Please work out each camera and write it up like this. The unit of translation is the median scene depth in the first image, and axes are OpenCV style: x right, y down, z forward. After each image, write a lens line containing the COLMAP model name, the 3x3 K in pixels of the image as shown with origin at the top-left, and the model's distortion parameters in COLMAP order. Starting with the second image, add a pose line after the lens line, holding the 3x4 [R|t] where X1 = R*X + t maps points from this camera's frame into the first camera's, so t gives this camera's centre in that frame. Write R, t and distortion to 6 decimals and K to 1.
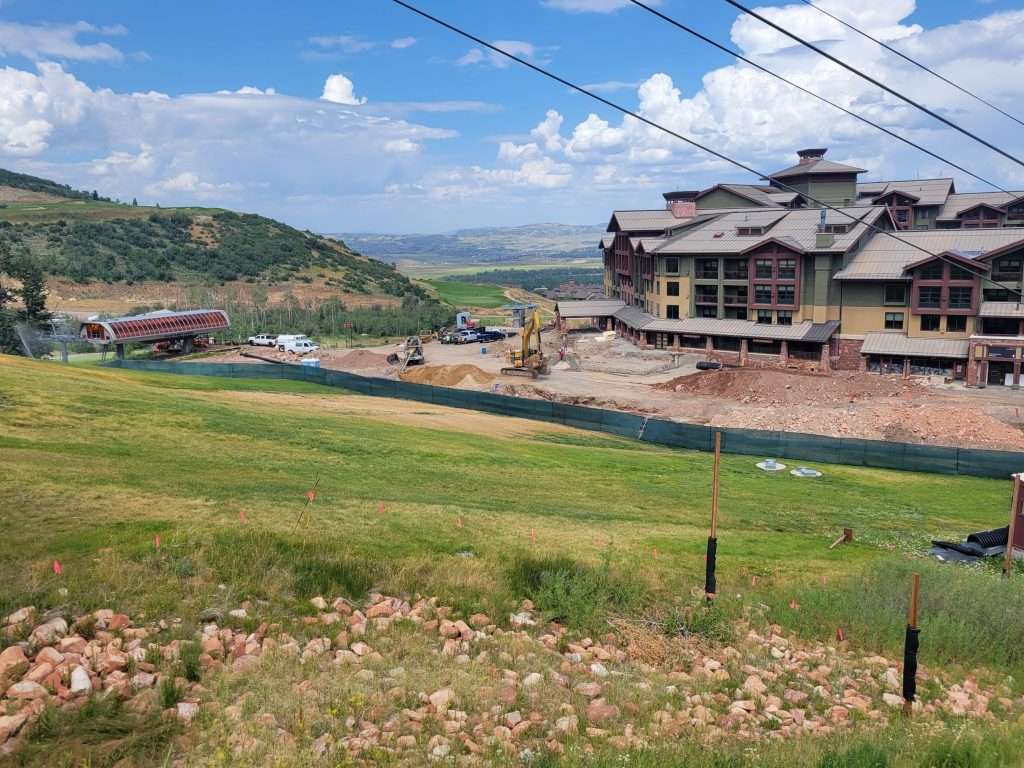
lens RADIAL K [[899.2, 0, 504.7], [0, 899.2, 373.6], [0, 0, 1]] dist [0.077924, -0.043915]
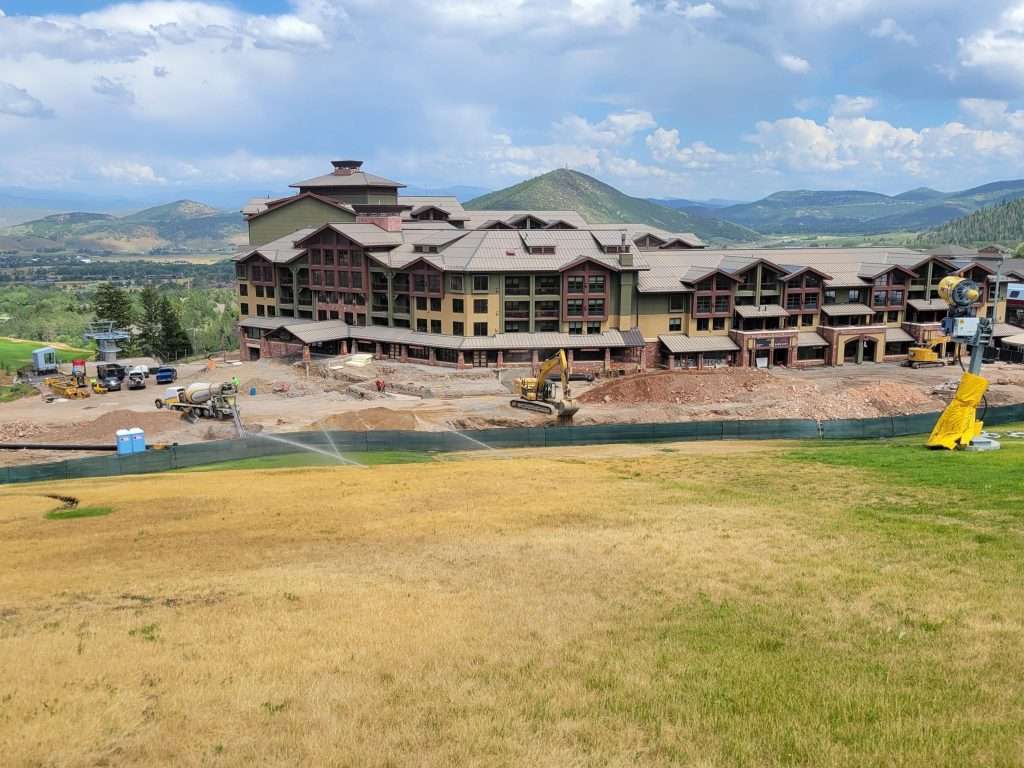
lens RADIAL K [[959.8, 0, 485.6], [0, 959.8, 383.4], [0, 0, 1]] dist [0.066077, -0.029583]
pose [[0.629212, -0.110856, 0.769287, -0.697996], [0.105355, 0.992806, 0.056894, -0.074681], [-0.770060, 0.045250, 0.636365, 0.344648]]
